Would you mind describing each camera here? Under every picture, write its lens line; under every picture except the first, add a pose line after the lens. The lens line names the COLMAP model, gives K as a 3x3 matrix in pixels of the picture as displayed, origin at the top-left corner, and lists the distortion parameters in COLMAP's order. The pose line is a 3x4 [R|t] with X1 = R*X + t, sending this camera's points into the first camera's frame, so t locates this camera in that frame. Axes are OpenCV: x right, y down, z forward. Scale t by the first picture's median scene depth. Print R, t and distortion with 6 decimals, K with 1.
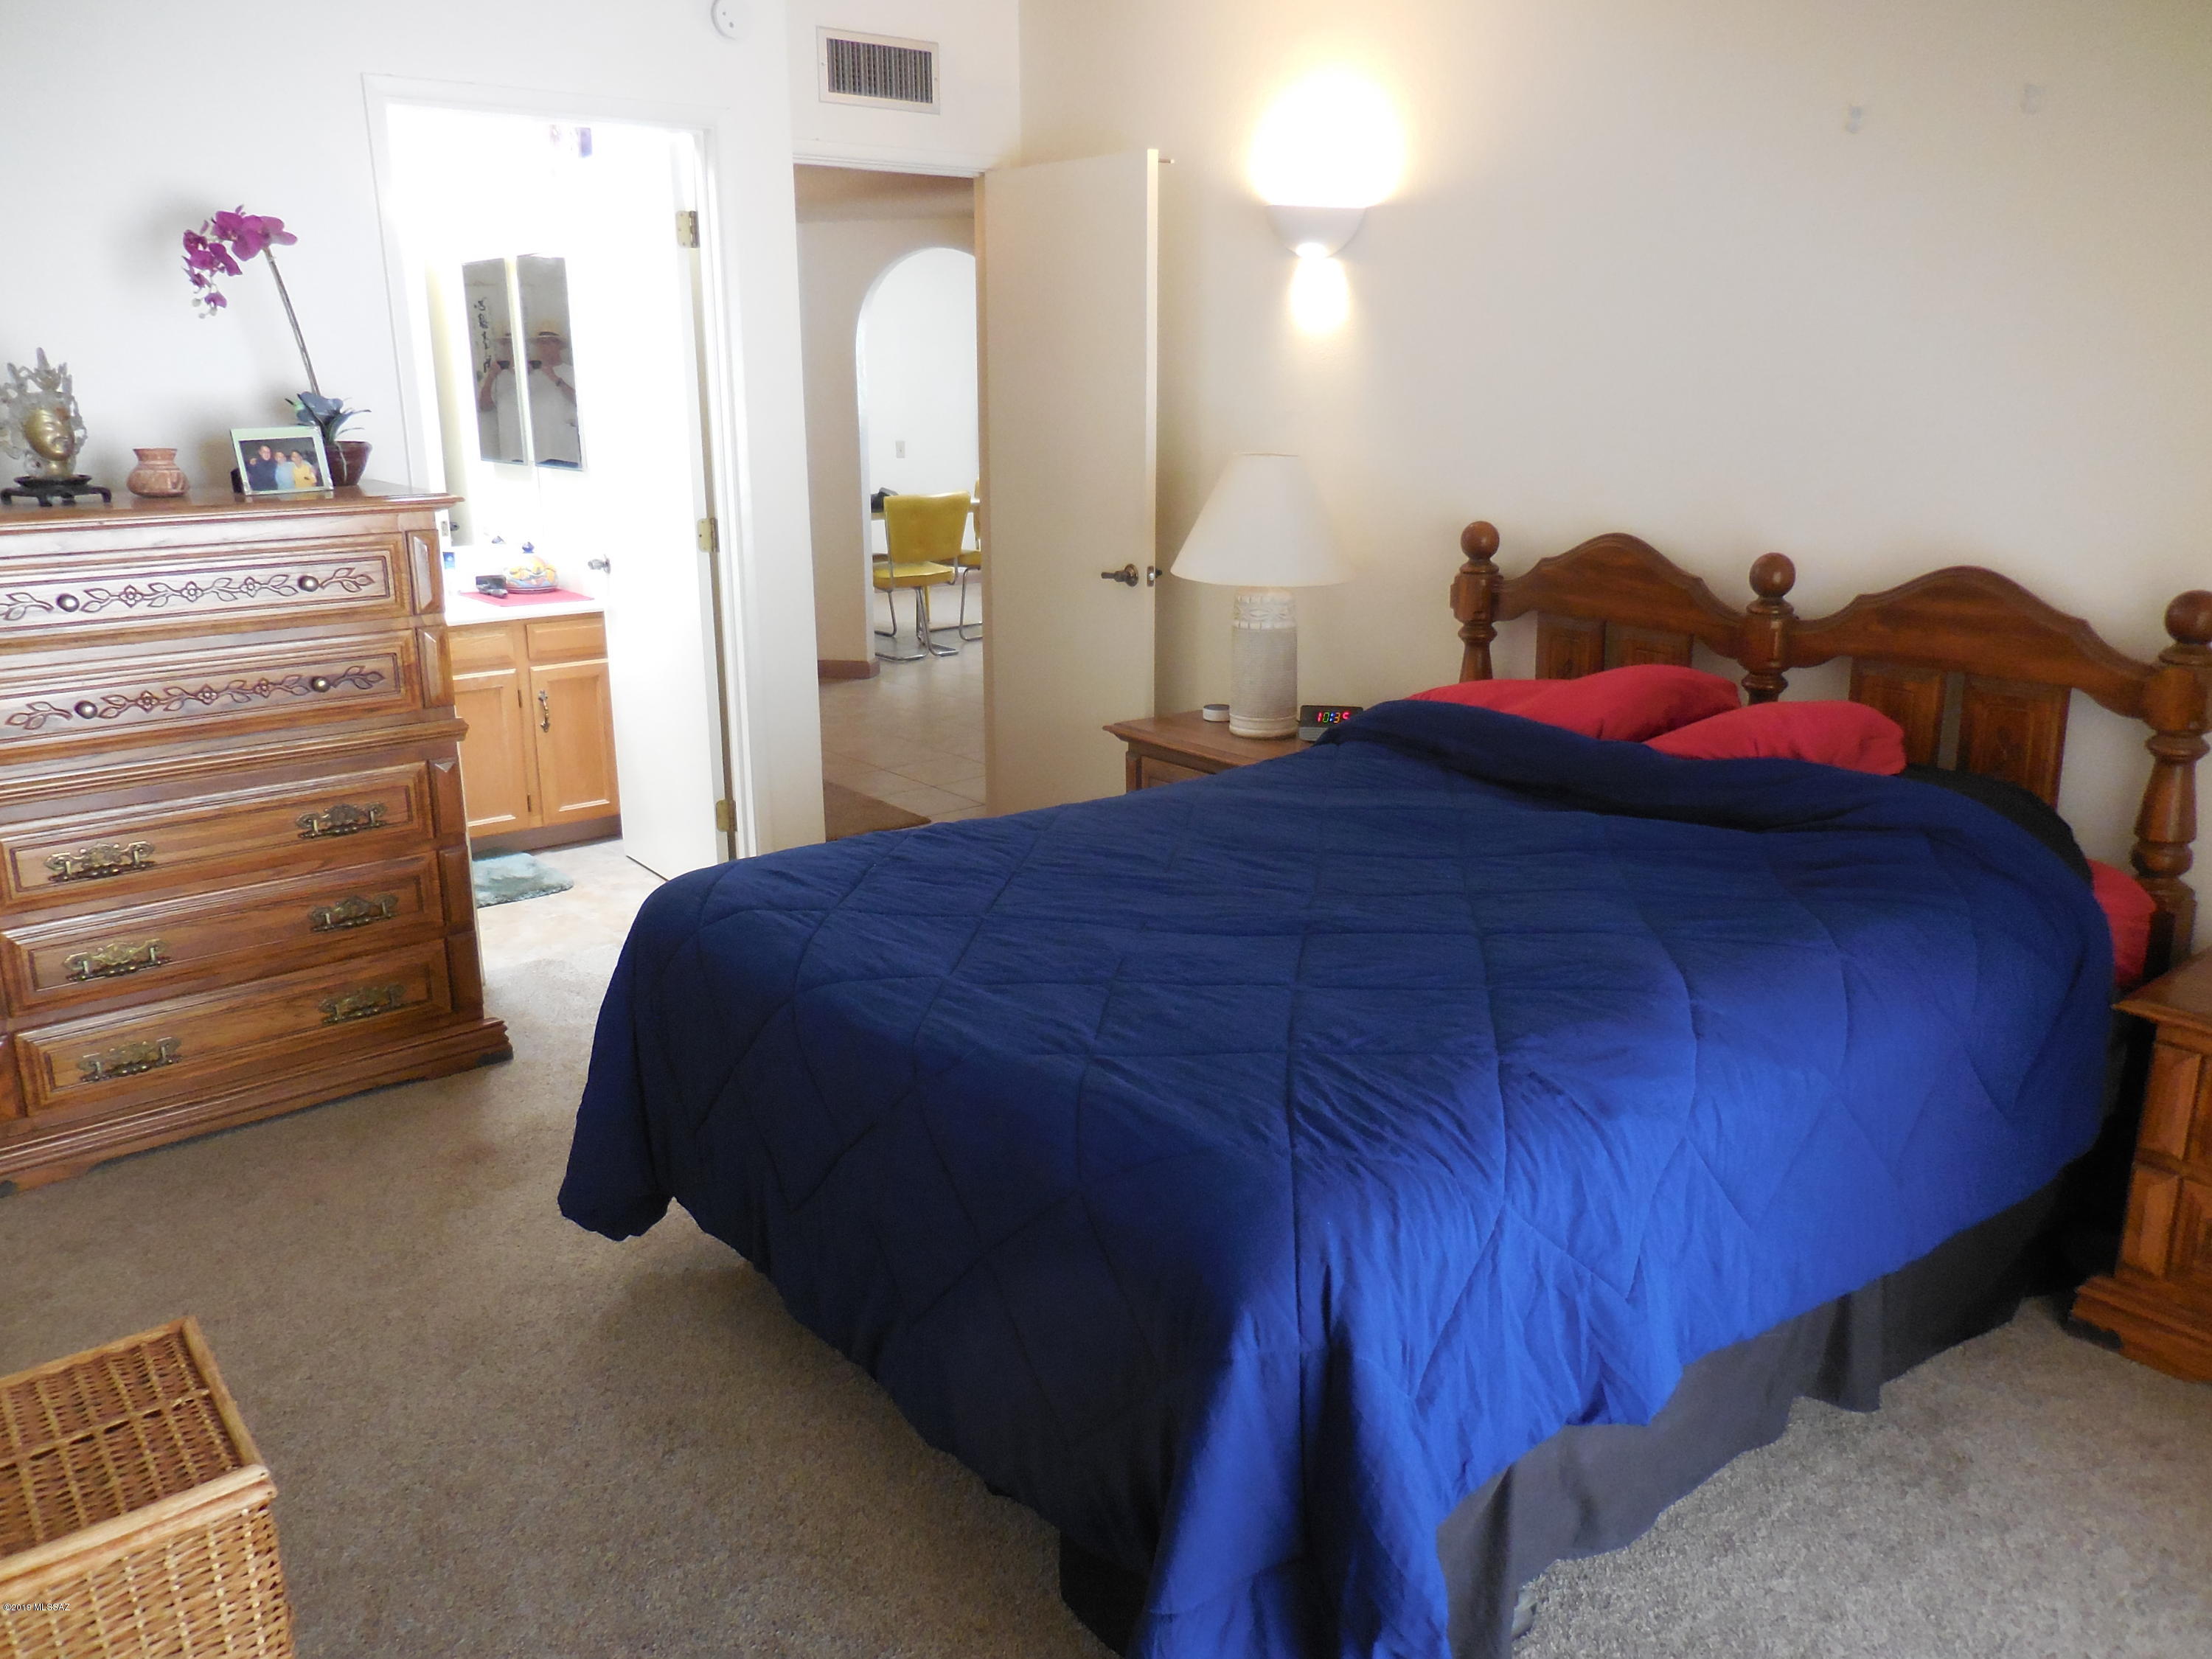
lens RADIAL K [[1583.2, 0, 1106.0], [0, 1583.2, 829.5], [0, 0, 1]] dist [0.002527, 0.000824]
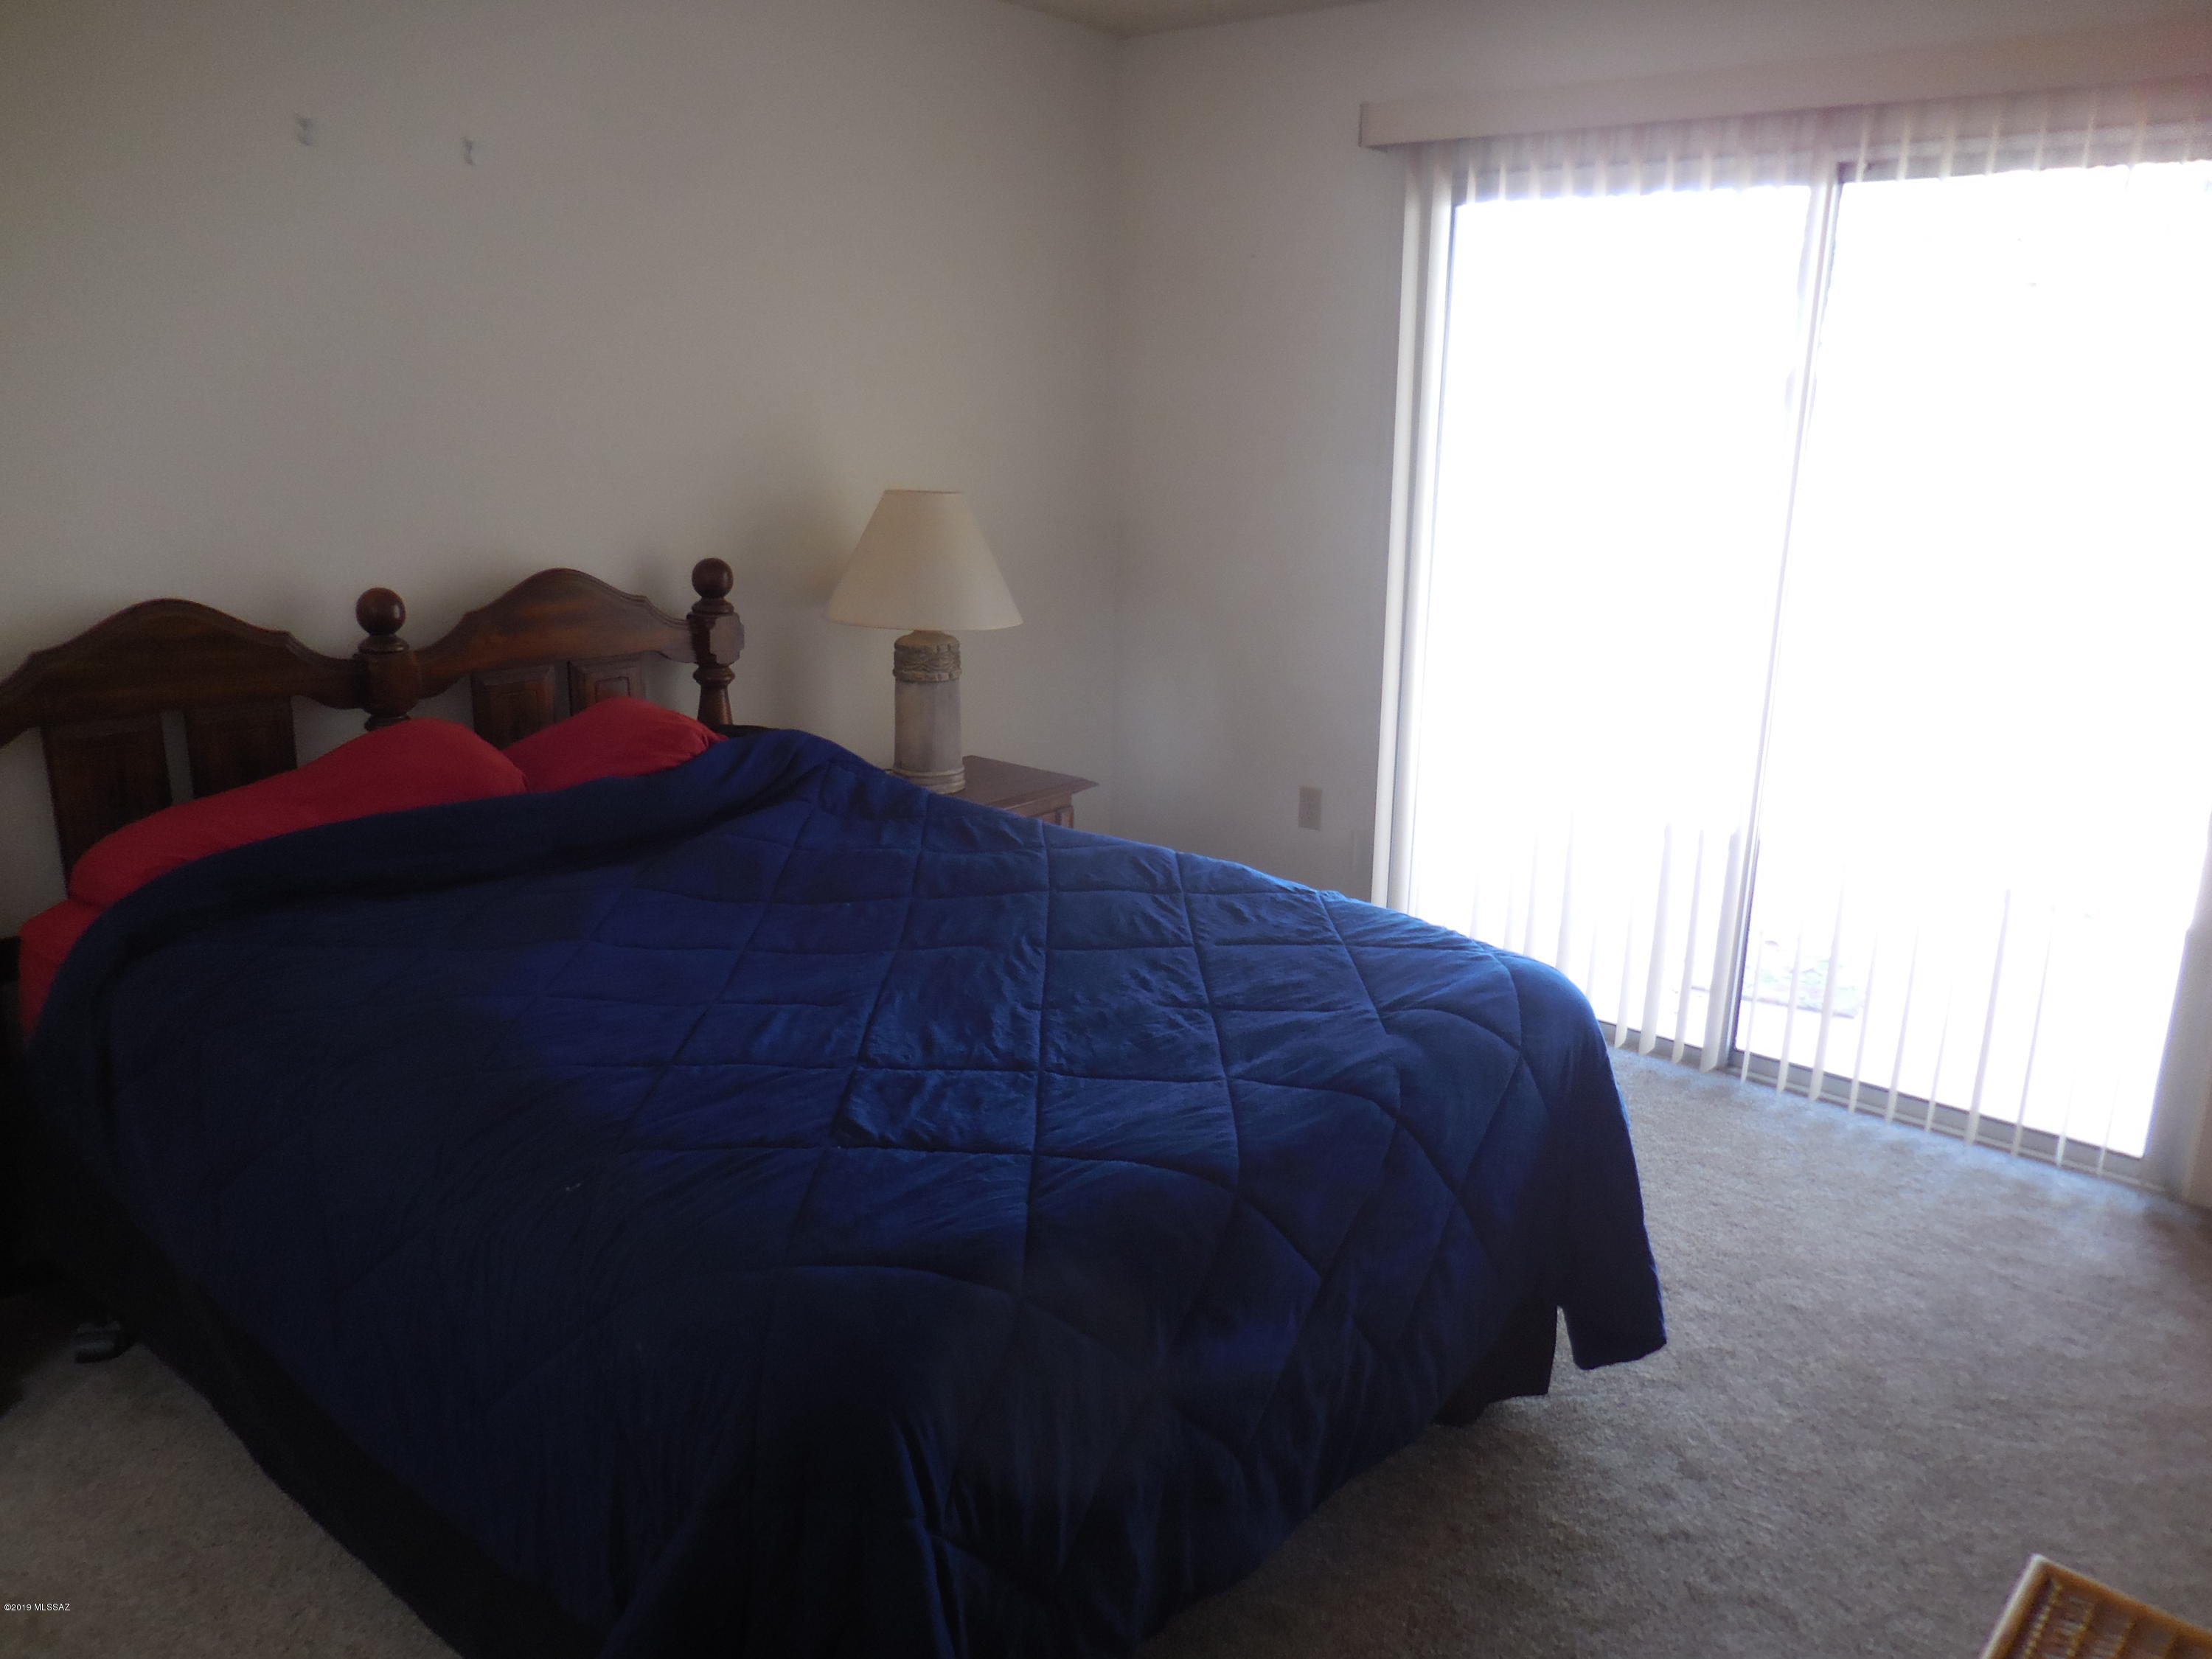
lens RADIAL K [[1583.2, 0, 1106.0], [0, 1583.2, 829.5], [0, 0, 1]] dist [0.002527, 0.000824]
pose [[-0.188355, -0.253737, 0.948757, -0.600753], [0.260383, 0.918574, 0.297359, -0.212334], [-0.946955, 0.303049, -0.106949, 0.743650]]
